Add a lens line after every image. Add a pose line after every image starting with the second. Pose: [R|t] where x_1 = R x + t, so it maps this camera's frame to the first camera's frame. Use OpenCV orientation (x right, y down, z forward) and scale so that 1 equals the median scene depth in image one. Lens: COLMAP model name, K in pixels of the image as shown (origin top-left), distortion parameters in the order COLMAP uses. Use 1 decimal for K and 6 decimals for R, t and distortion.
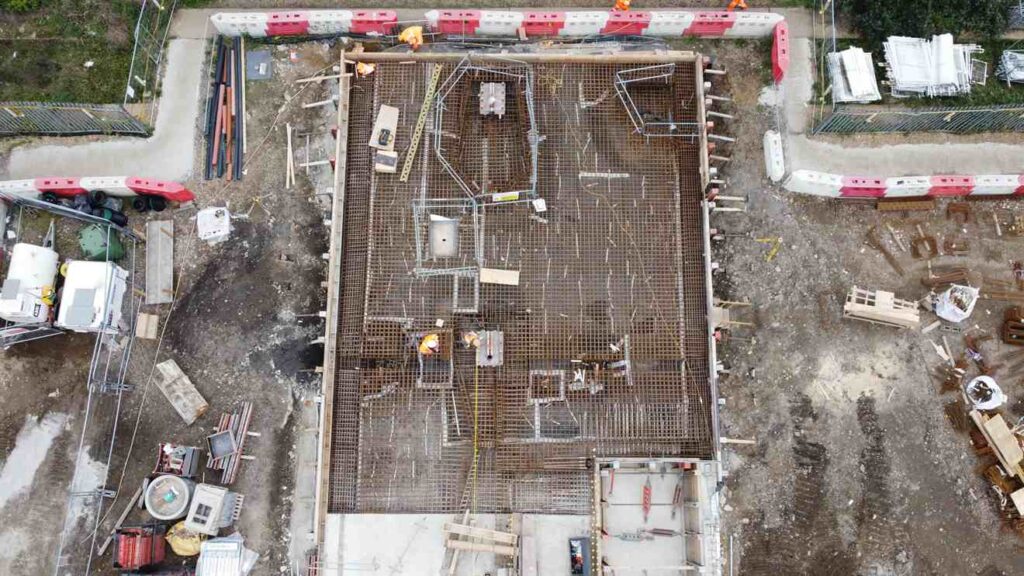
lens RADIAL K [[748.6, 0, 510.8], [0, 748.6, 286.2], [0, 0, 1]] dist [-0.011435, 0.000940]
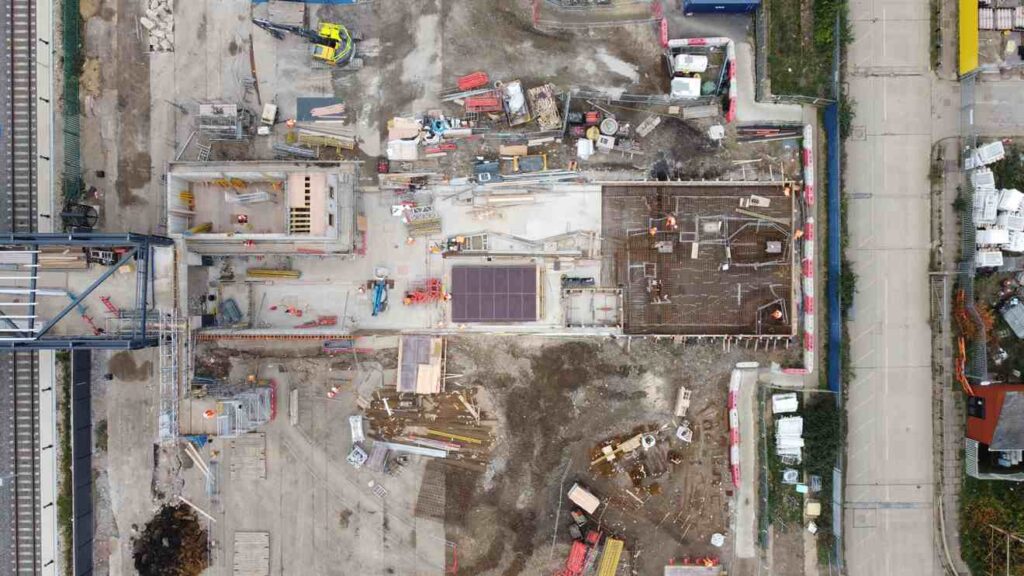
lens RADIAL K [[748.6, 0, 513.0], [0, 748.6, 294.8], [0, 0, 1]] dist [-0.011435, 0.000940]
pose [[0.004312, 0.999988, 0.002312, 0.120983], [-0.973482, 0.003669, 0.228736, 0.007035], [0.228725, -0.003237, 0.973486, -1.513427]]
